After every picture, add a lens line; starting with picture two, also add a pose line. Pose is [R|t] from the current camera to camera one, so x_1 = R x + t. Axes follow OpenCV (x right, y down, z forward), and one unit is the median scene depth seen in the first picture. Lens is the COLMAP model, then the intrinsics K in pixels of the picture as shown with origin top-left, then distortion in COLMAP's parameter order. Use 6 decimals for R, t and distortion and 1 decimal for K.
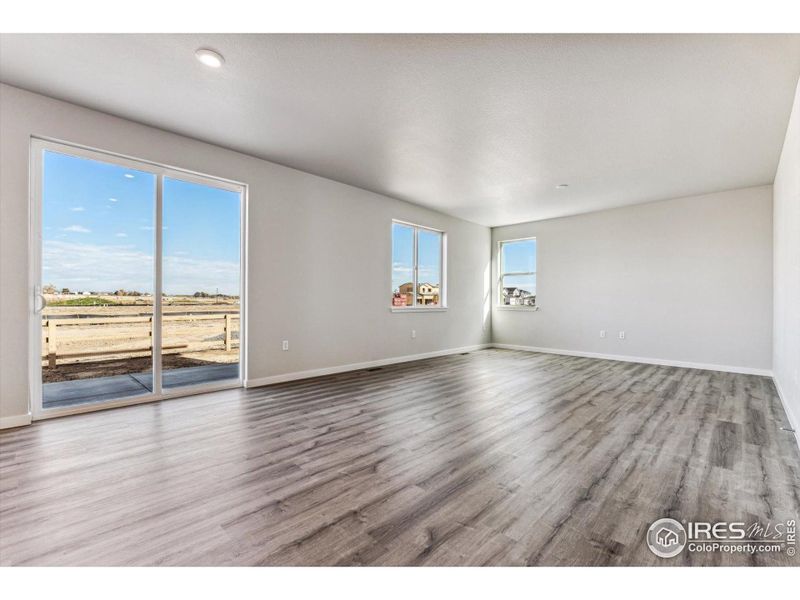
lens RADIAL K [[353.9, 0, 401.7], [0, 353.9, 297.8], [0, 0, 1]] dist [-0.004049, 0.000089]
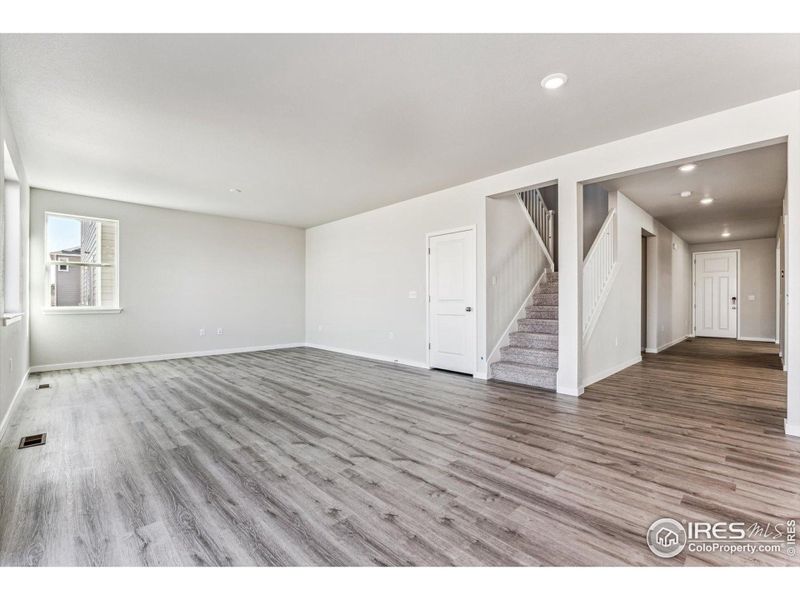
lens RADIAL K [[353.9, 0, 401.7], [0, 353.9, 297.8], [0, 0, 1]] dist [-0.004049, 0.000089]
pose [[0.031091, 0.000621, 0.999516, -0.991154], [-0.009904, 0.999951, -0.000313, -0.008580], [-0.999467, -0.009889, 0.031096, 0.824192]]
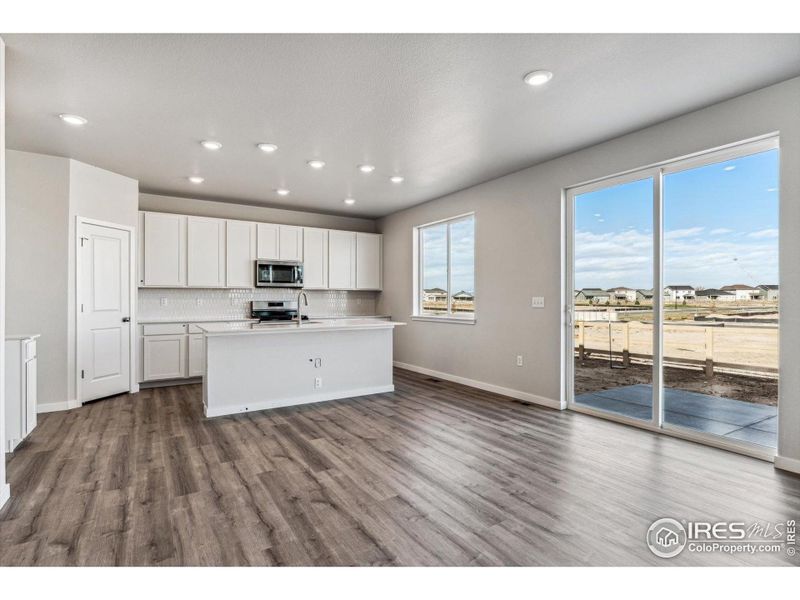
lens RADIAL K [[403.9, 0, 403.6], [0, 403.9, 300.4], [0, 0, 1]] dist [-0.001985, -0.000136]
pose [[-0.228349, -0.004080, -0.973571, 0.524251], [0.006012, 0.999966, -0.005601, -0.044992], [0.973561, -0.007132, -0.228317, 0.738140]]
